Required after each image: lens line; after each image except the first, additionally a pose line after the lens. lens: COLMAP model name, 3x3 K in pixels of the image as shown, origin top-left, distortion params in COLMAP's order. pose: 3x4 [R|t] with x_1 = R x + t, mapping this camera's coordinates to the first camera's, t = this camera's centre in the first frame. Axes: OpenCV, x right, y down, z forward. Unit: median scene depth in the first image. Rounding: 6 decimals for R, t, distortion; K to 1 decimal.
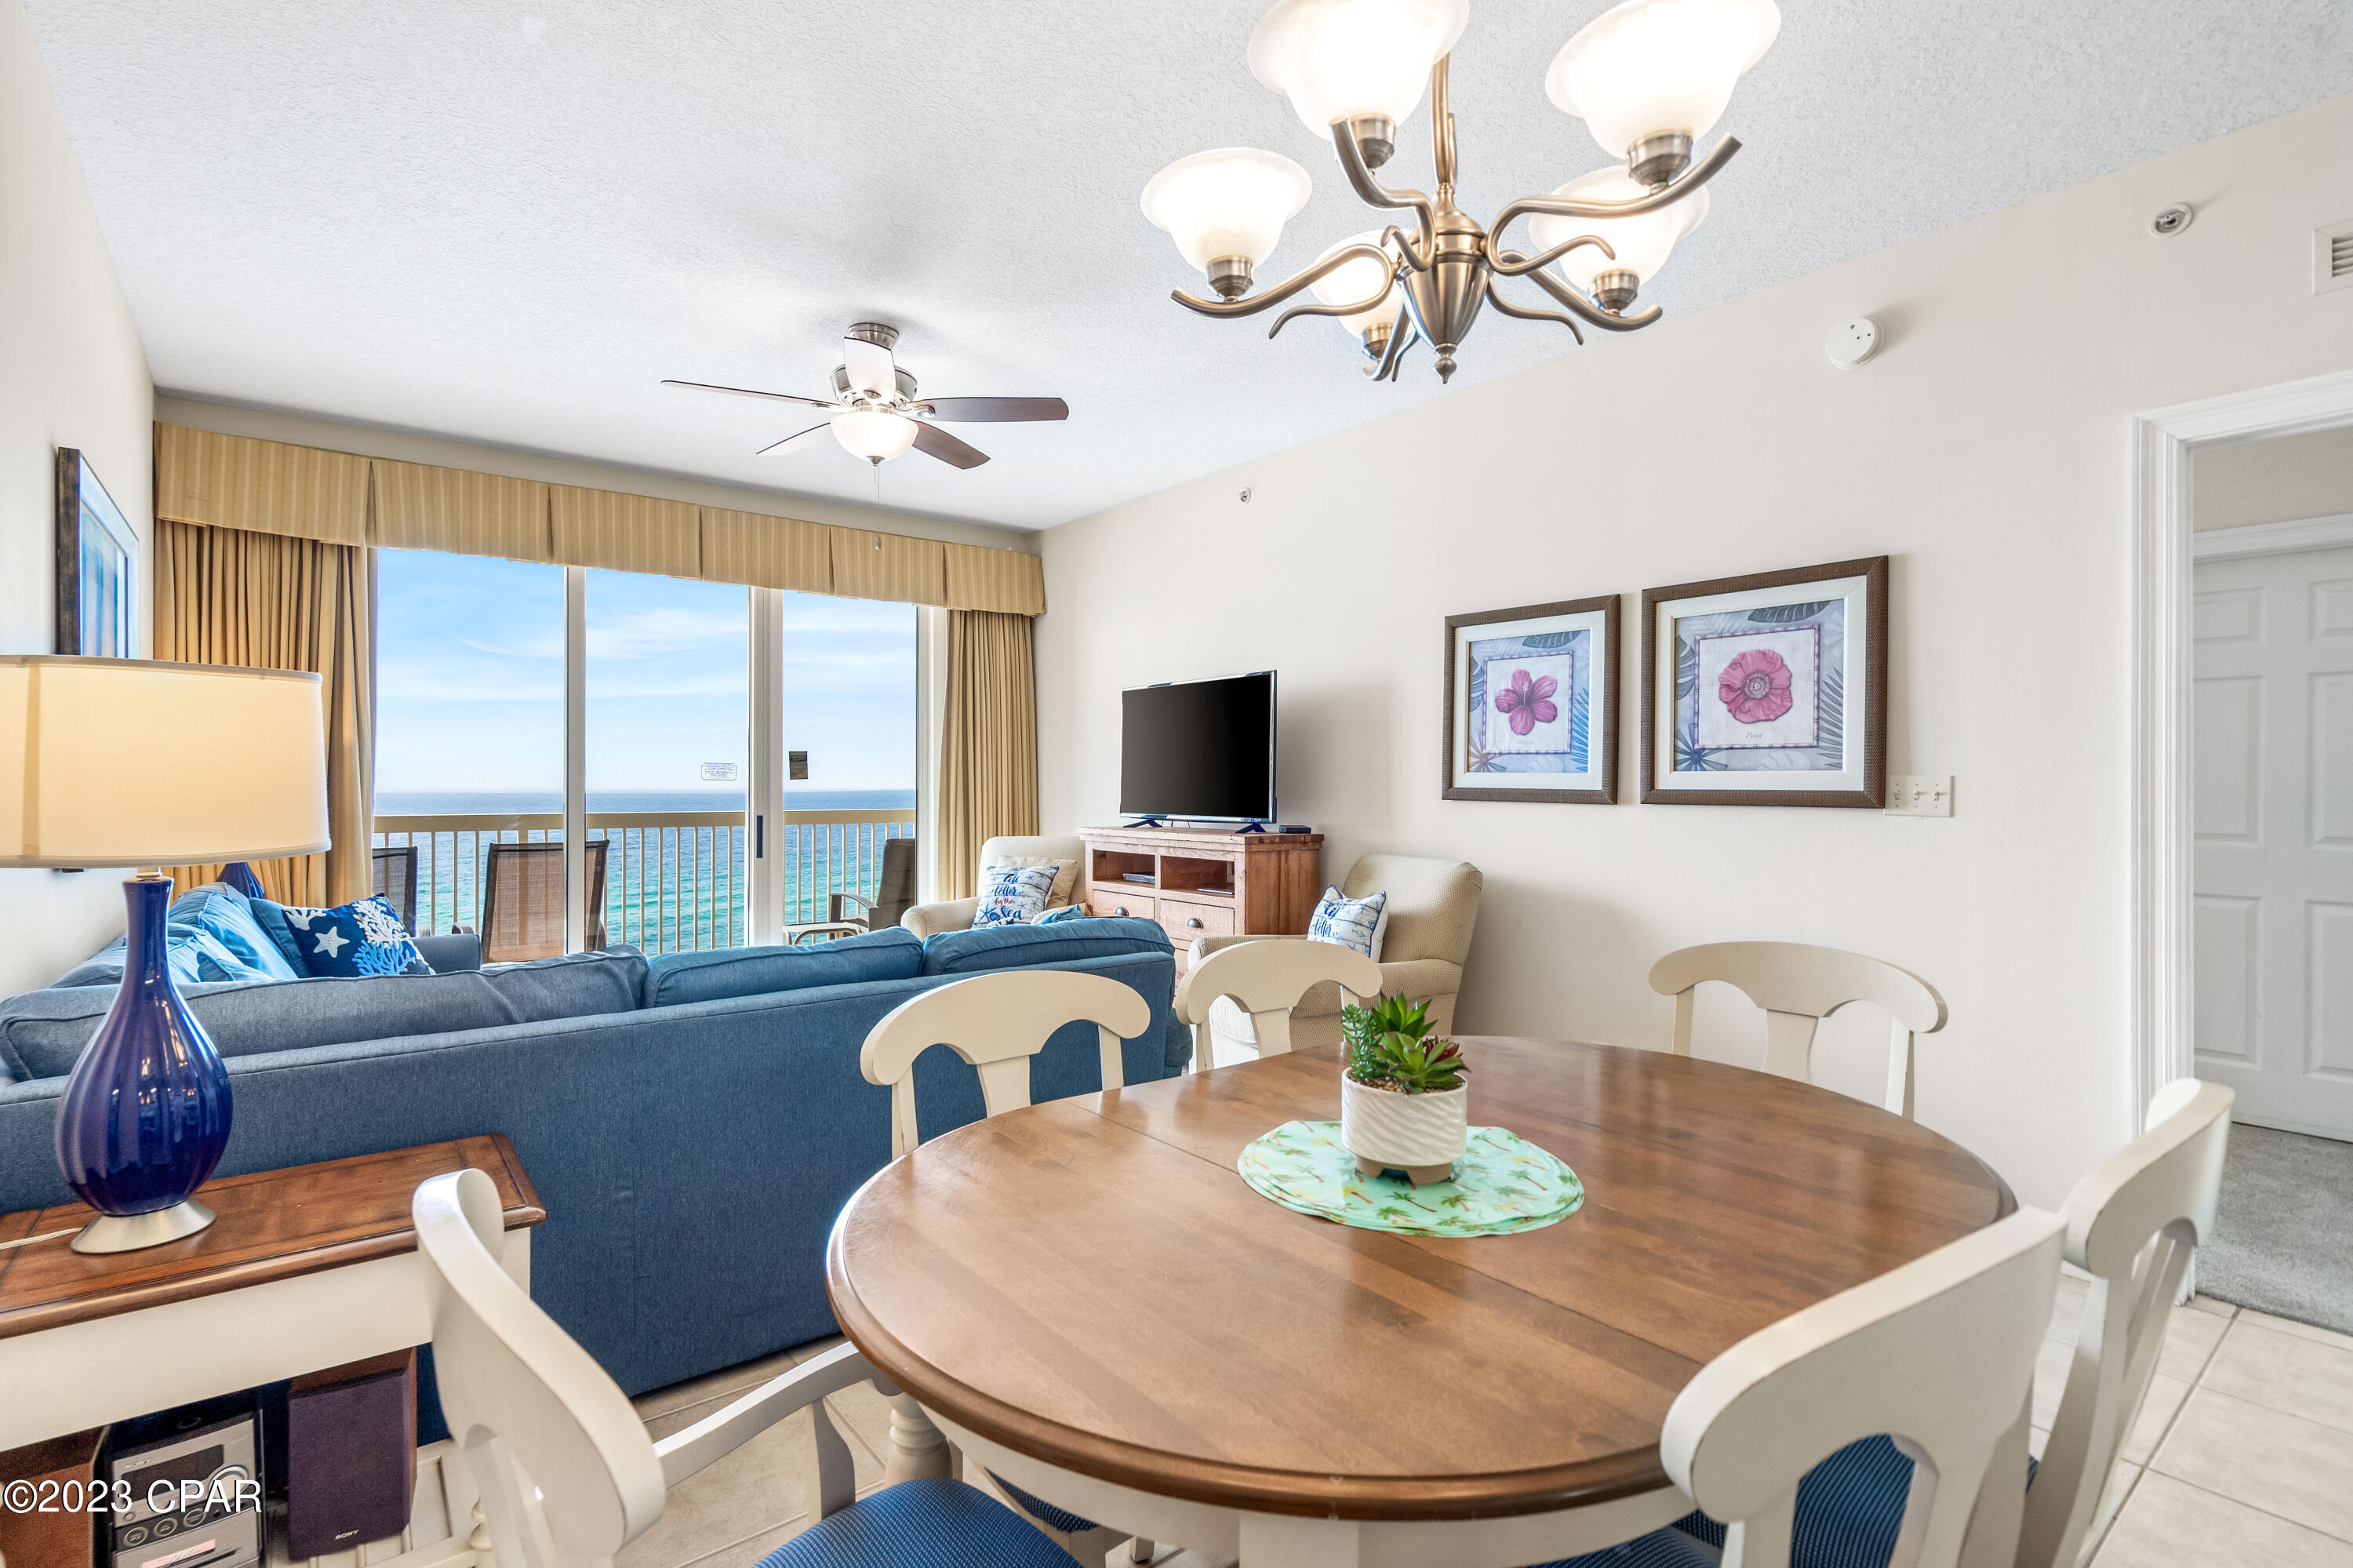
lens RADIAL K [[1114.9, 0, 1207.5], [0, 1114.9, 779.7], [0, 0, 1]] dist [-0.014180, 0.003912]
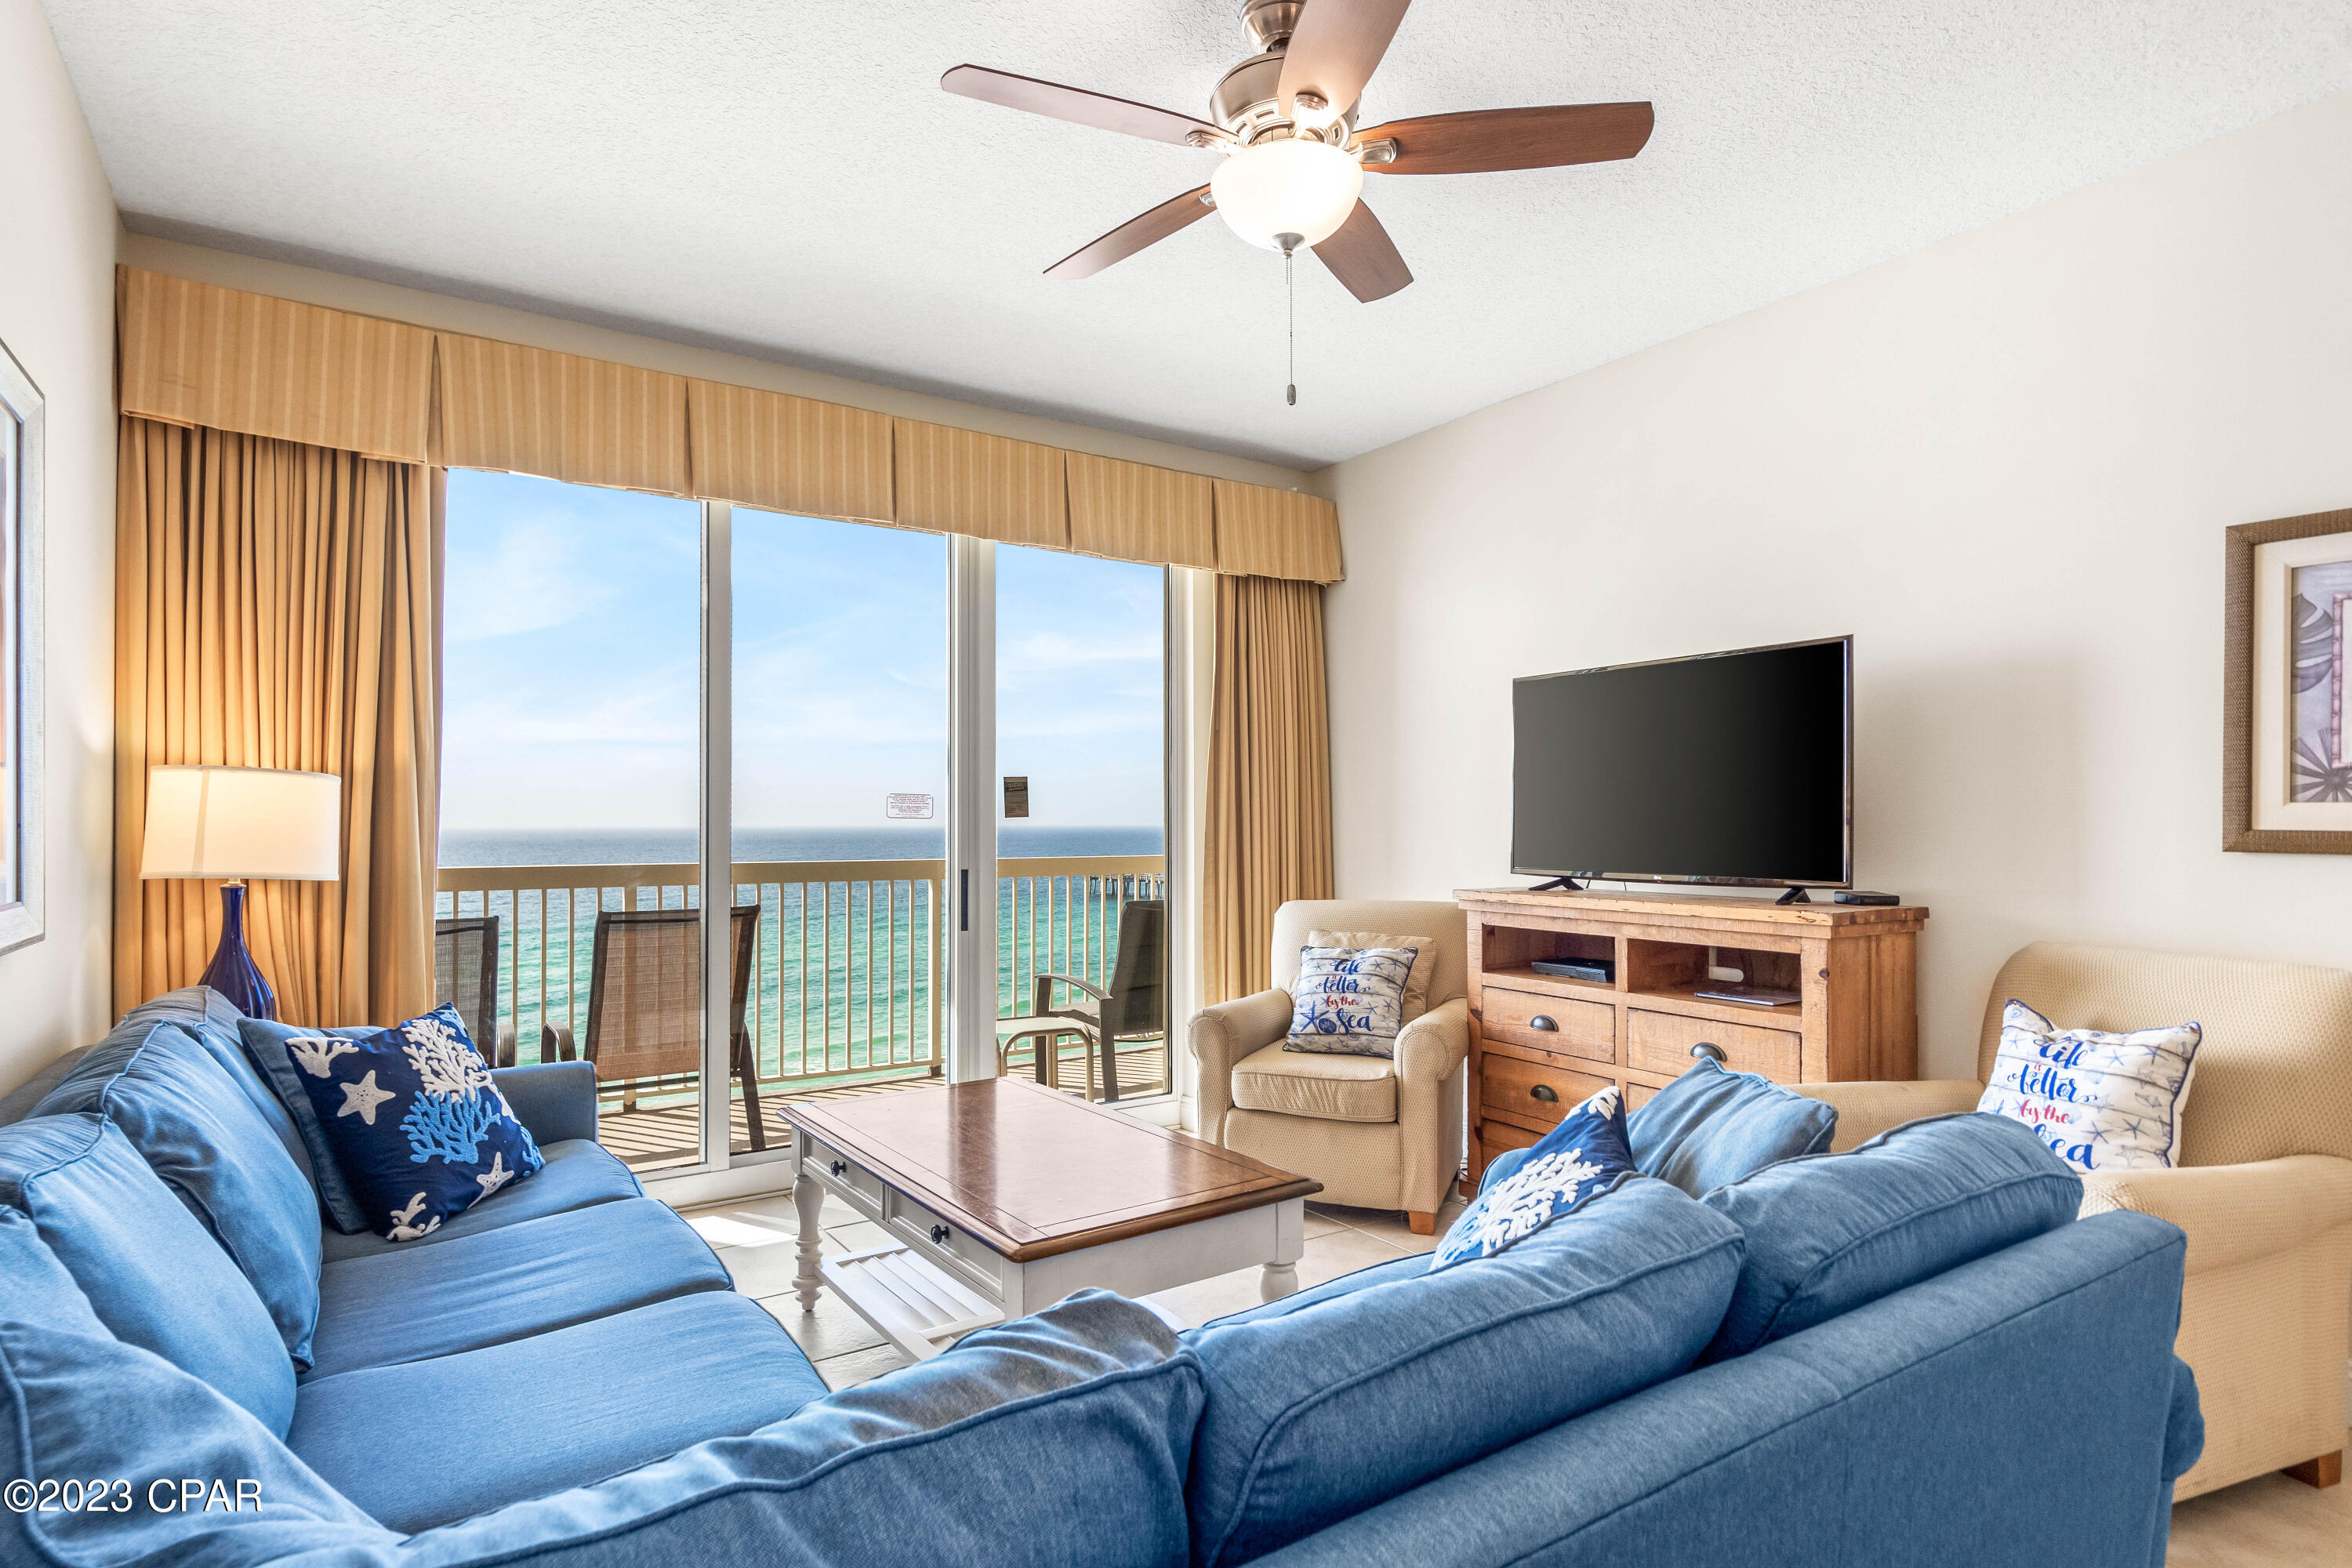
lens RADIAL K [[1241.8, 0, 1200.1], [0, 1241.8, 800.2], [0, 0, 1]] dist [0.003758, -0.000882]
pose [[0.995232, -0.002921, -0.097492, -0.211200], [0.001657, 0.999914, -0.013044, -0.000486], [0.097522, 0.012821, 0.995151, 0.283064]]
